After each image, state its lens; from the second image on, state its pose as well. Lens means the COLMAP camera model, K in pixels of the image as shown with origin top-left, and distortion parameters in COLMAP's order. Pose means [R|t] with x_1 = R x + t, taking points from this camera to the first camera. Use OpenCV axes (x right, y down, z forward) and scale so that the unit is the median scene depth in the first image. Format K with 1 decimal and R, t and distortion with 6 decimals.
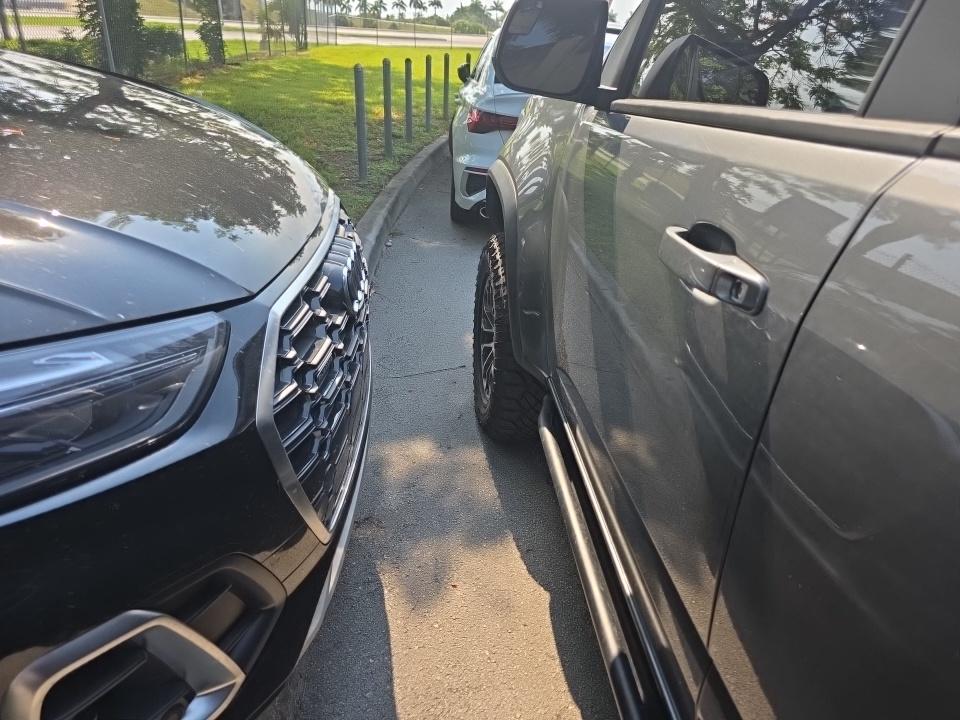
lens RADIAL K [[656.0, 0, 482.8], [0, 656.0, 368.8], [0, 0, 1]] dist [0.049111, -0.044565]
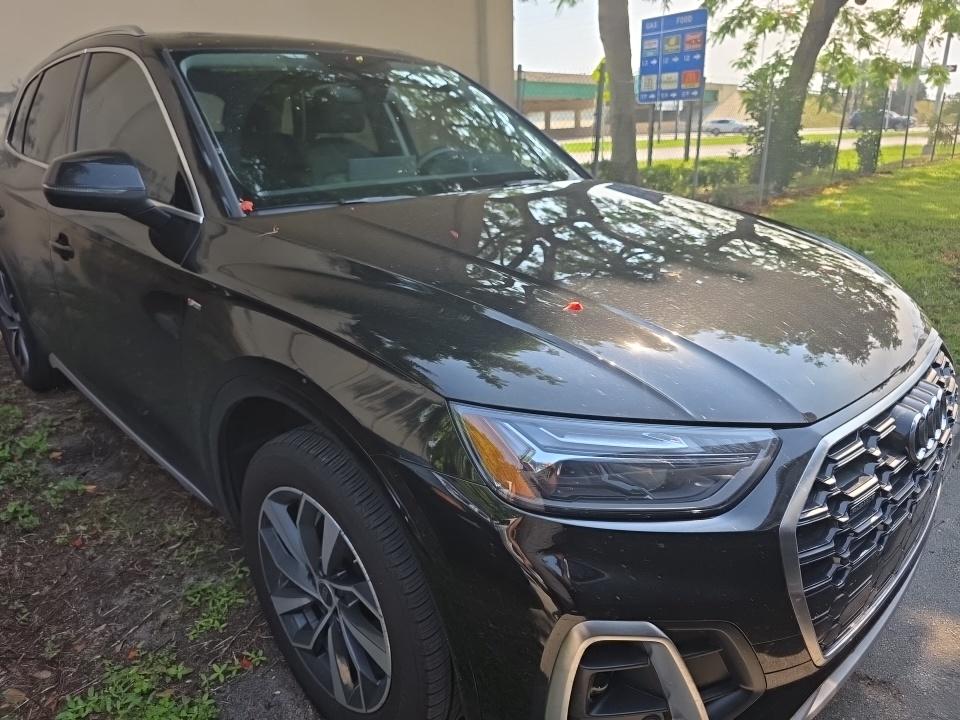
lens RADIAL K [[656.0, 0, 482.8], [0, 656.0, 368.8], [0, 0, 1]] dist [0.049111, -0.044565]
pose [[0.656116, 0.191374, -0.729991, 0.090035], [-0.293625, 0.955828, -0.013332, -0.013645], [0.695195, 0.223091, 0.683326, -0.185432]]
